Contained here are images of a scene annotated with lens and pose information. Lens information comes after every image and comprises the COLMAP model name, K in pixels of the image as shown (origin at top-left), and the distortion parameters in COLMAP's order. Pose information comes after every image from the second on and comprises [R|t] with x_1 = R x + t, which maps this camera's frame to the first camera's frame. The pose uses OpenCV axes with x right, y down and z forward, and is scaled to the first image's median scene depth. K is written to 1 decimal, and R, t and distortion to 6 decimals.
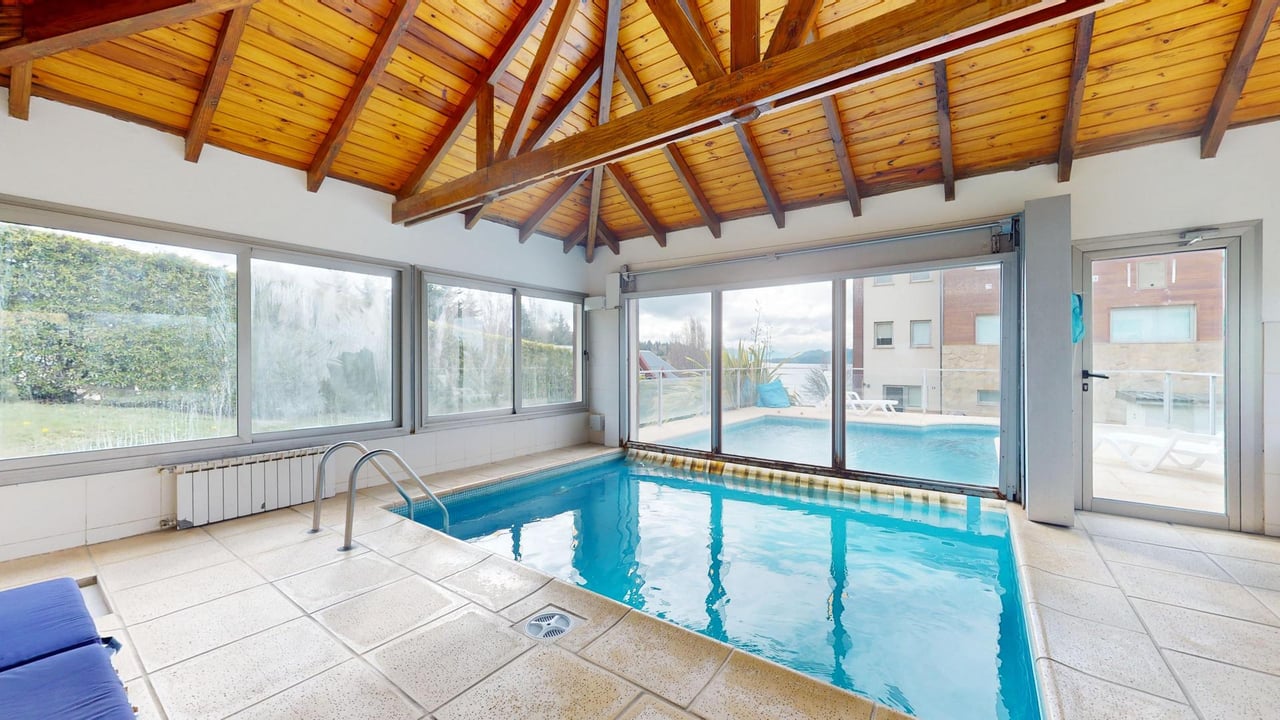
lens RADIAL K [[467.6, 0, 638.4], [0, 467.6, 361.1], [0, 0, 1]] dist [0.000697, -0.000055]
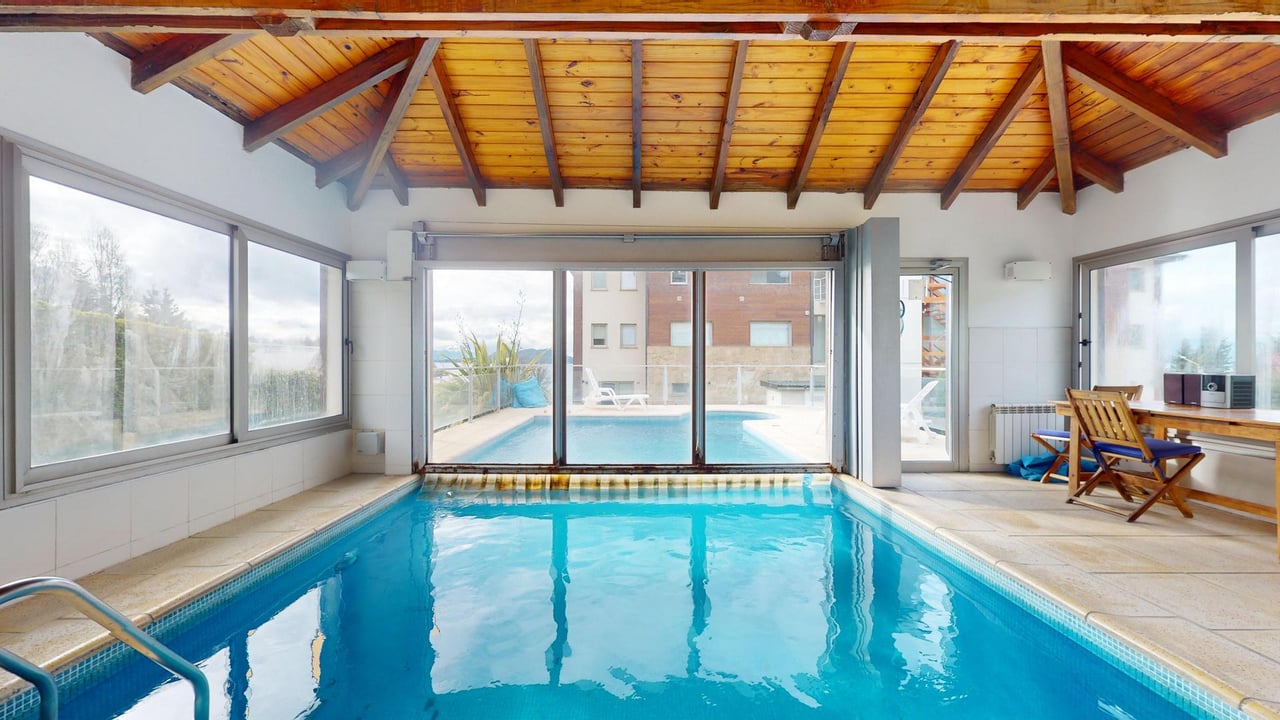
lens RADIAL K [[467.6, 0, 638.4], [0, 467.6, 361.1], [0, 0, 1]] dist [0.000697, -0.000055]
pose [[0.804108, -0.000653, 0.594483, -0.211179], [0.000425, 1.000000, 0.000524, 0.011699], [-0.594483, -0.000168, 0.804108, 0.243592]]
